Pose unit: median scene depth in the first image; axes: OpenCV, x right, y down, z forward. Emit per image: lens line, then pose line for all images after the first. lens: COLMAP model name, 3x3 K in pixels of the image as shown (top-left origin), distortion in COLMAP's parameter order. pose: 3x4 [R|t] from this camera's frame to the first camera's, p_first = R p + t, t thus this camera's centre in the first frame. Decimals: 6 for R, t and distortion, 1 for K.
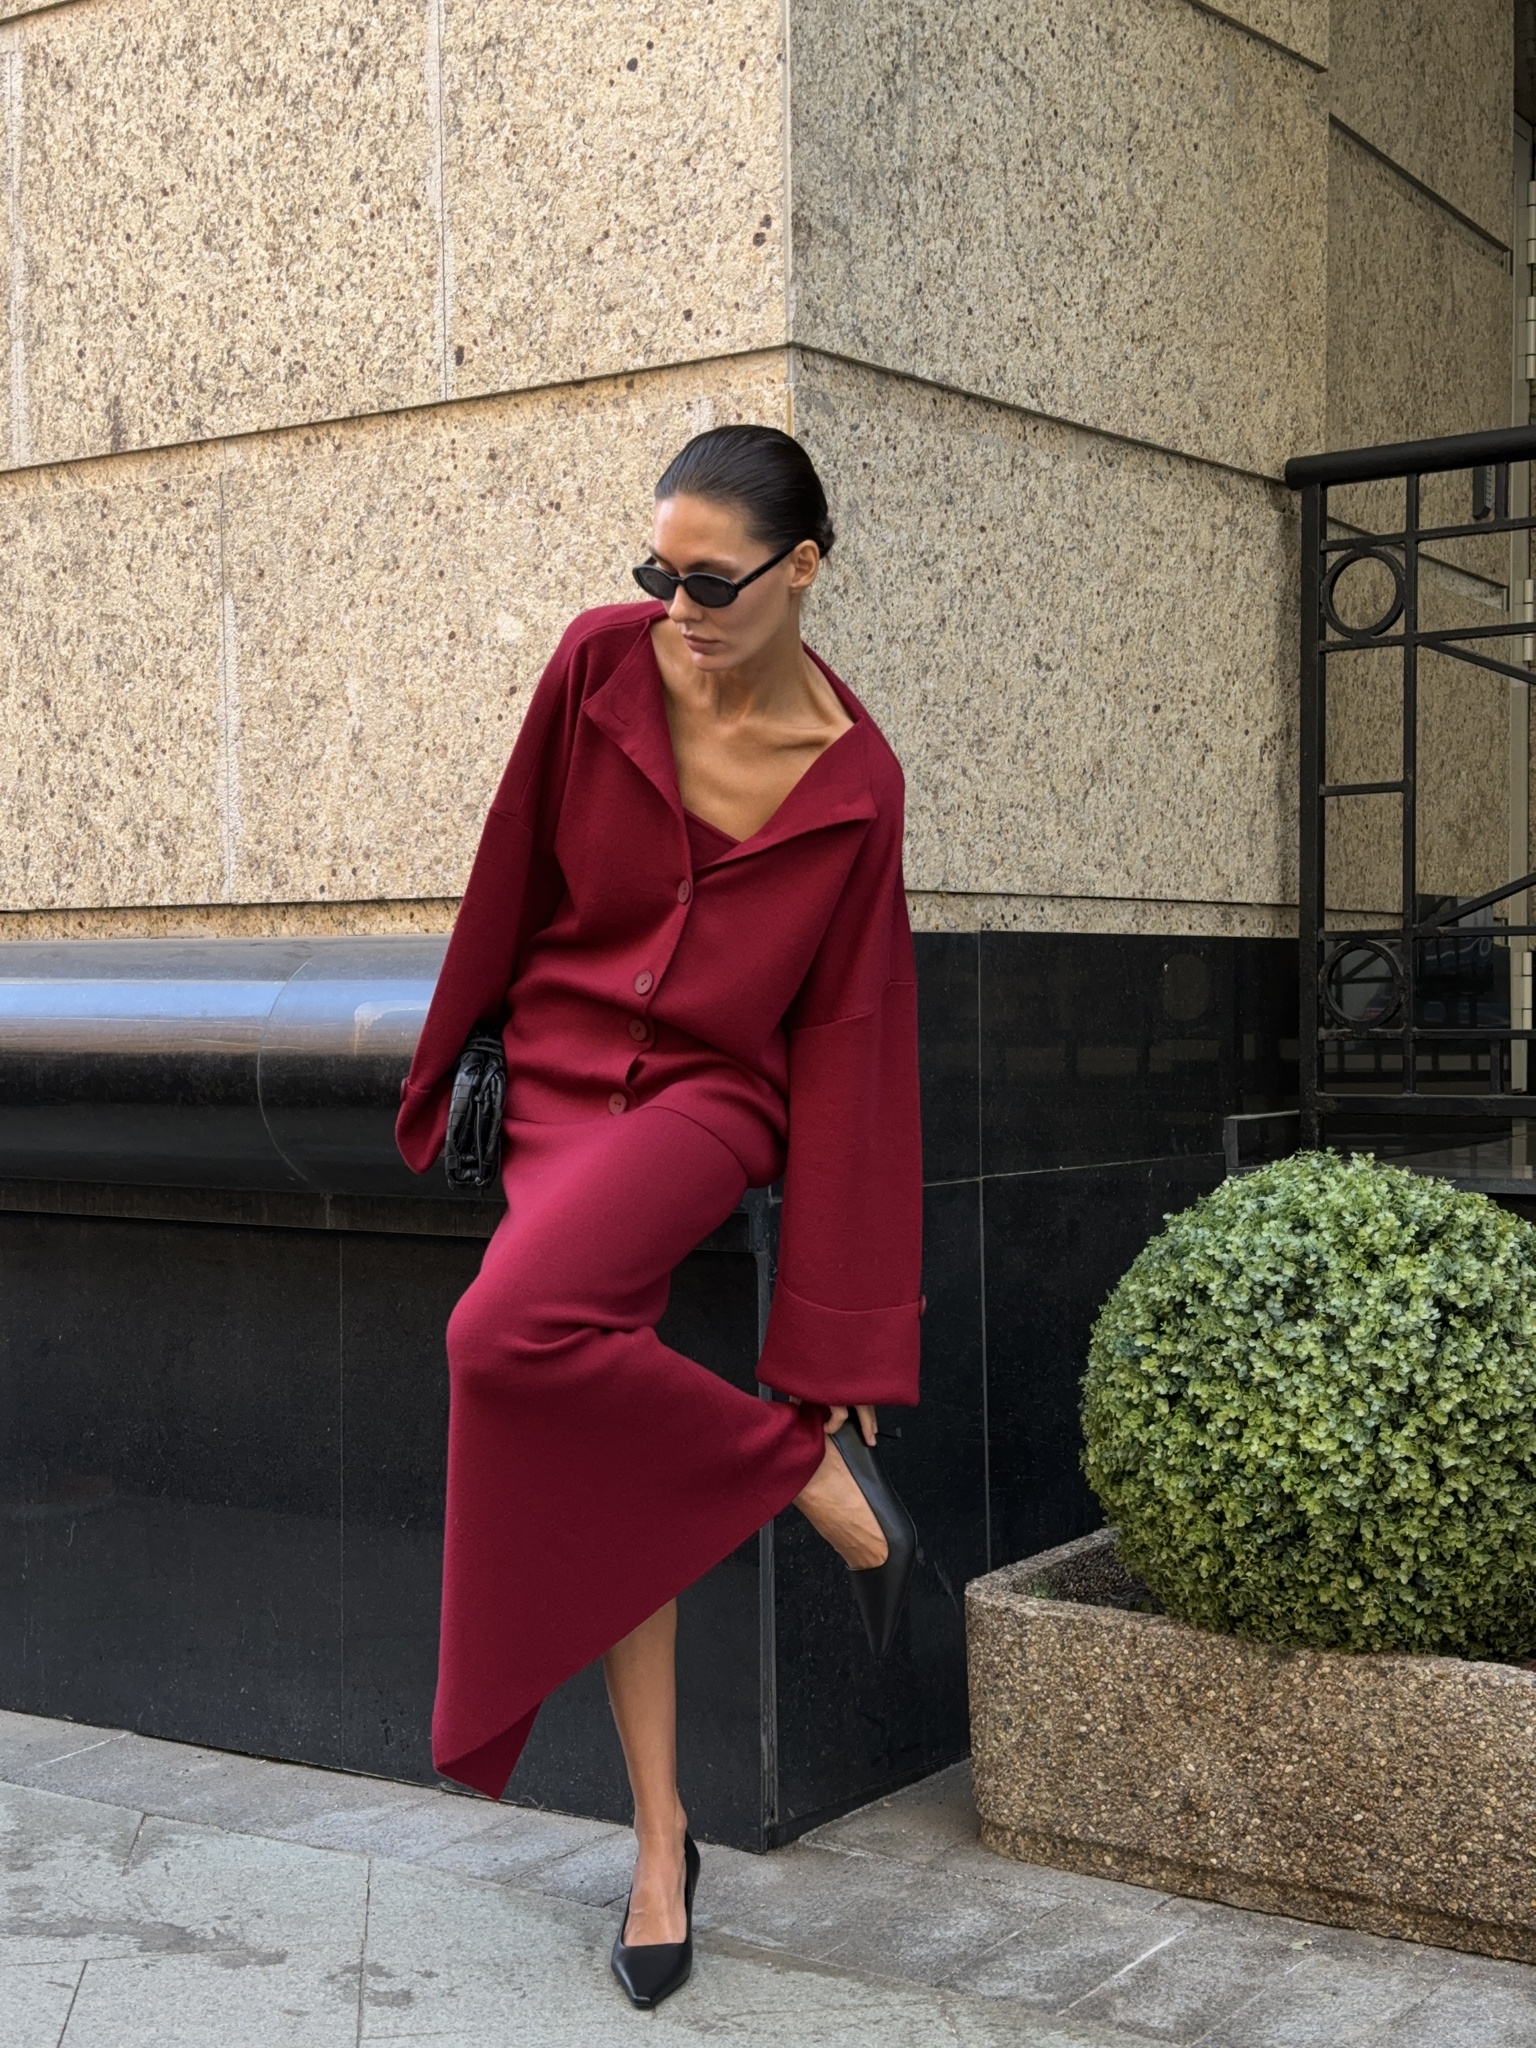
lens RADIAL K [[2687.3, 0, 742.9], [0, 2687.3, 1077.4], [0, 0, 1]] dist [0.060439, 0.000000]
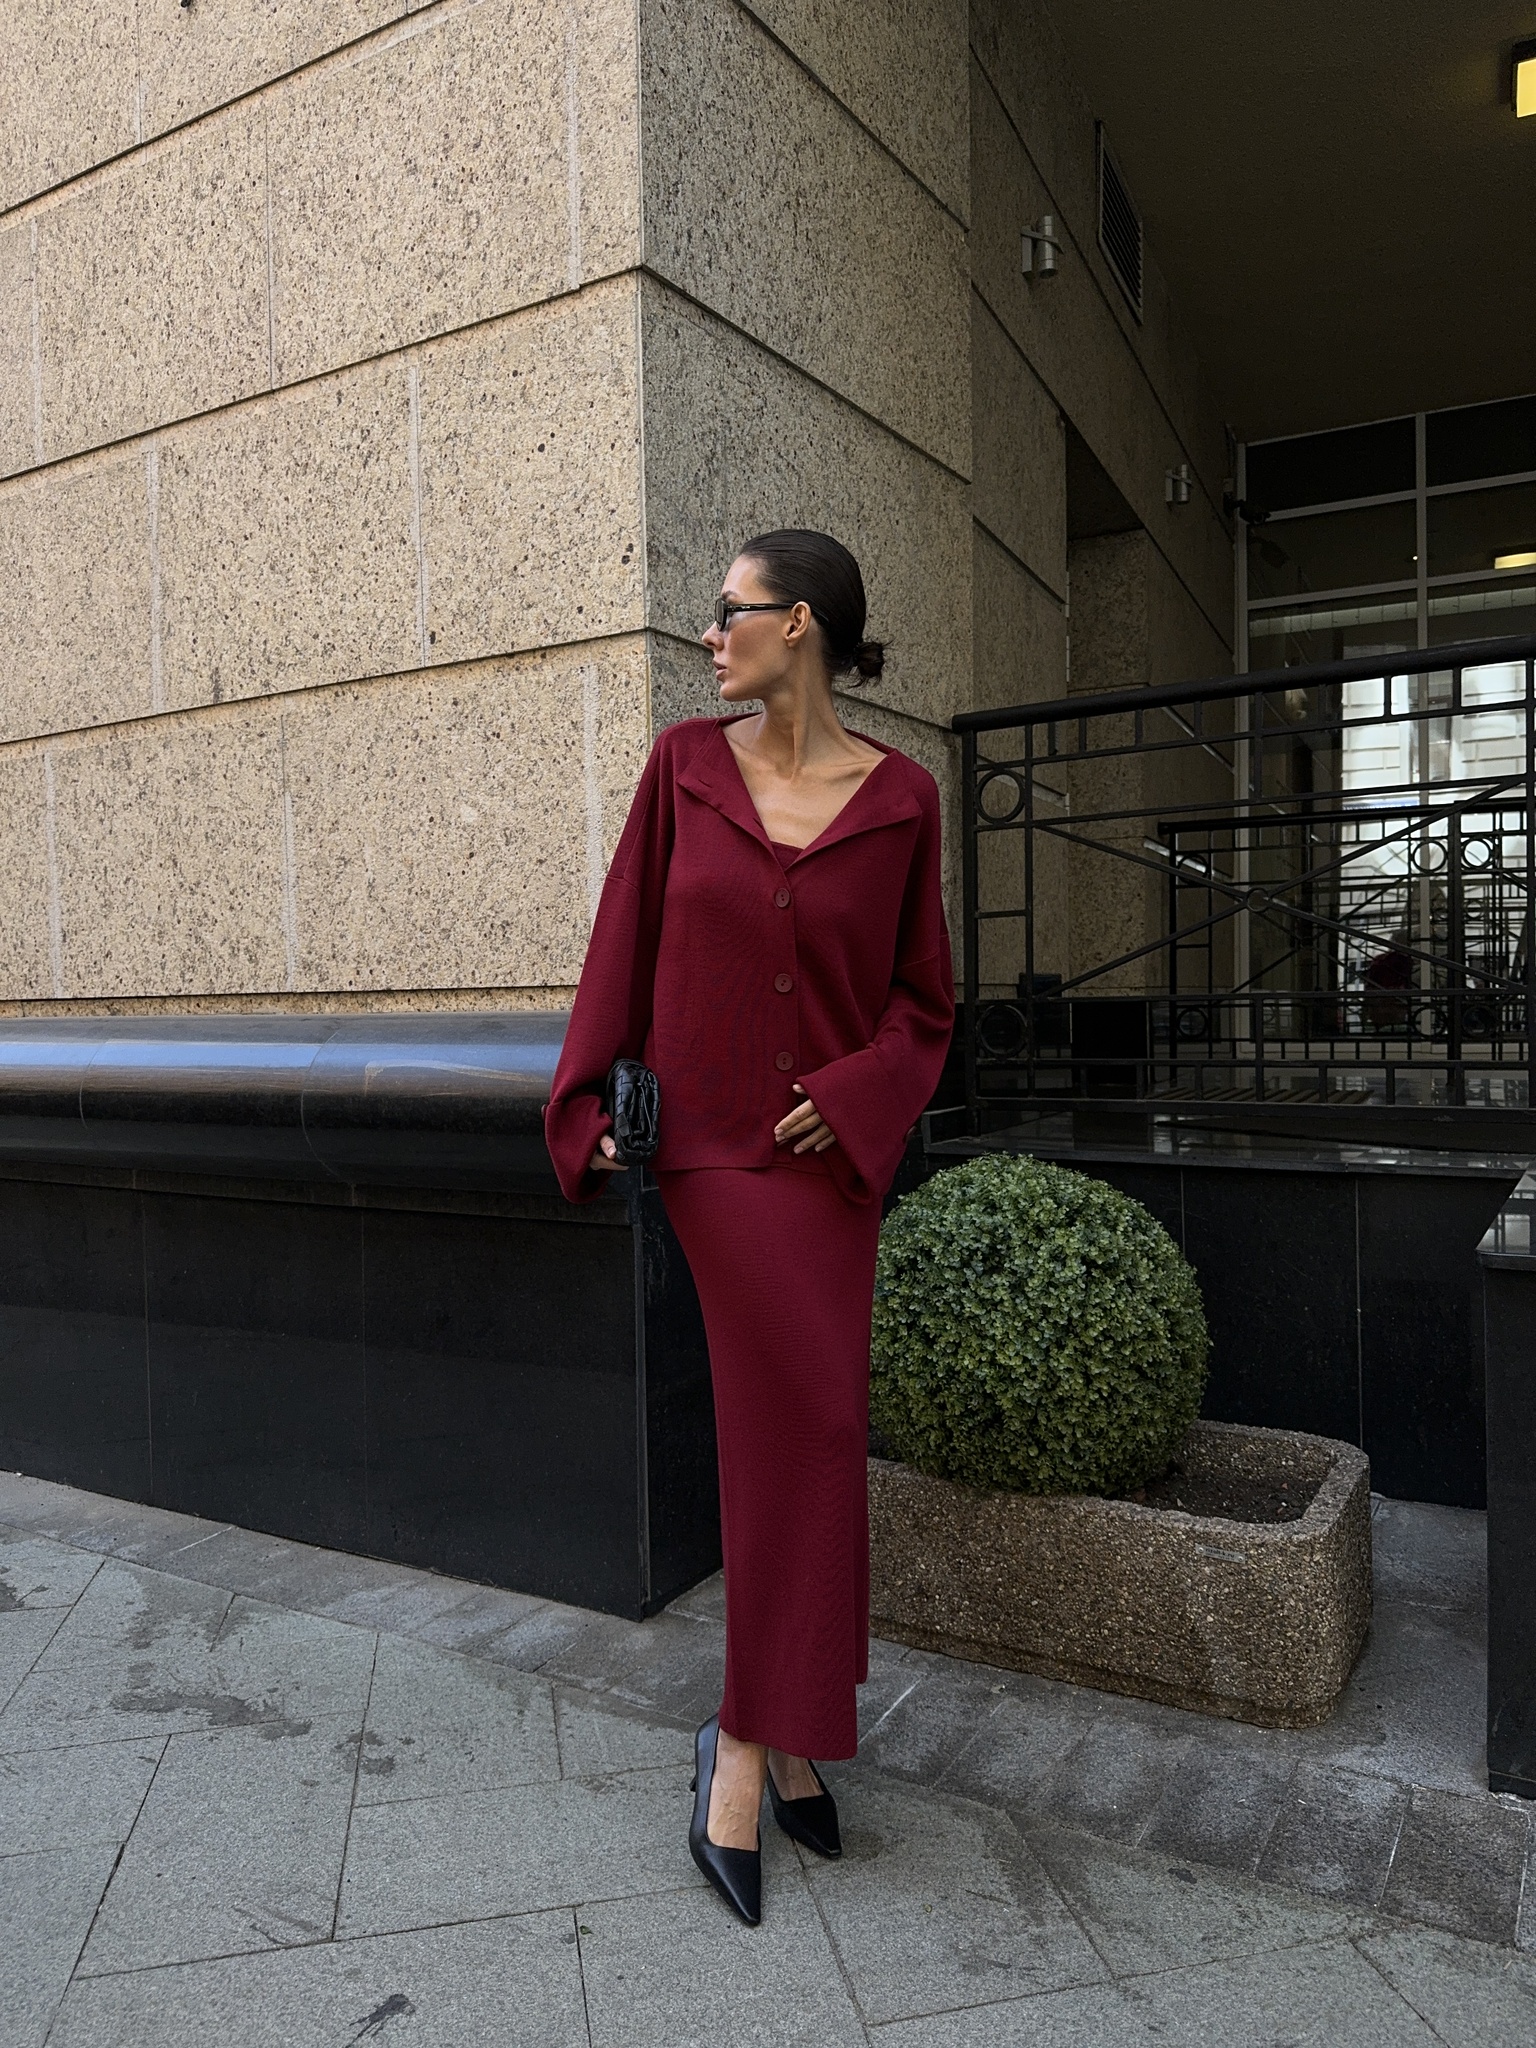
lens RADIAL K [[1393.8, 0, 752.0], [0, 1393.8, 1053.8], [0, 0, 1]] dist [0.010952, -0.013772]
pose [[0.996732, -0.012338, 0.079835, 0.010112], [0.012482, 0.999921, -0.001304, -0.027389], [-0.079813, 0.002296, 0.996807, 0.197032]]
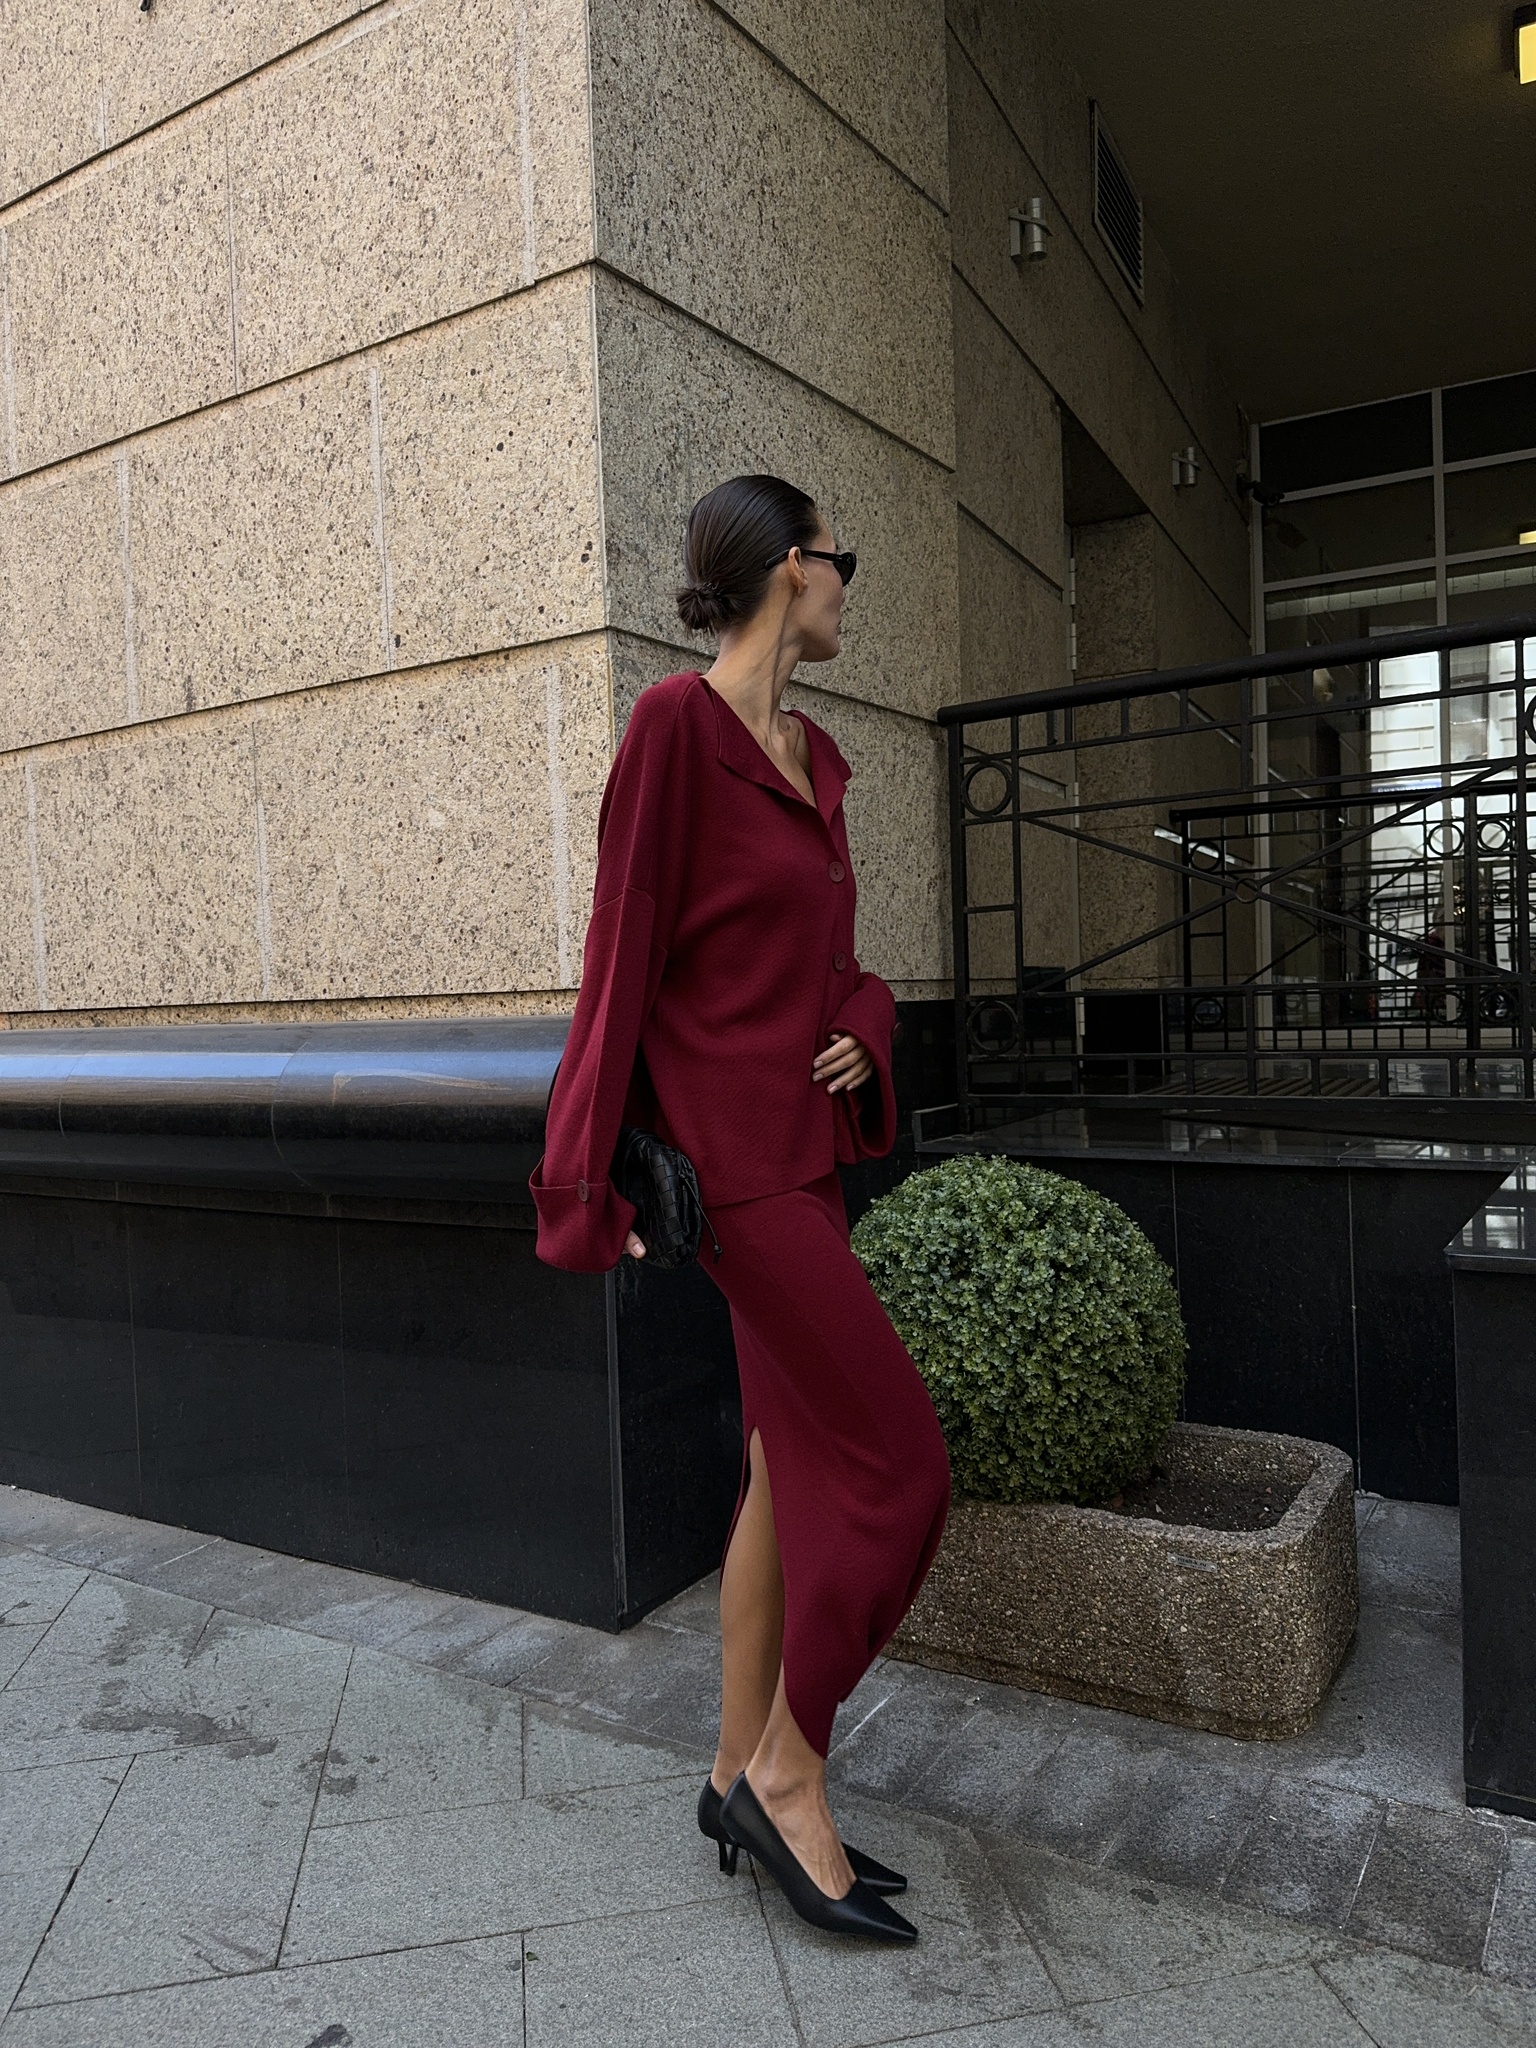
lens RADIAL K [[1393.8, 0, 760.7], [0, 1393.8, 1052.7], [0, 0, 1]] dist [0.010952, -0.013772]
pose [[0.997655, -0.029274, 0.061864, 0.044685], [0.029212, 0.999571, 0.001905, -0.031394], [-0.061893, -0.000094, 0.998083, 0.205277]]
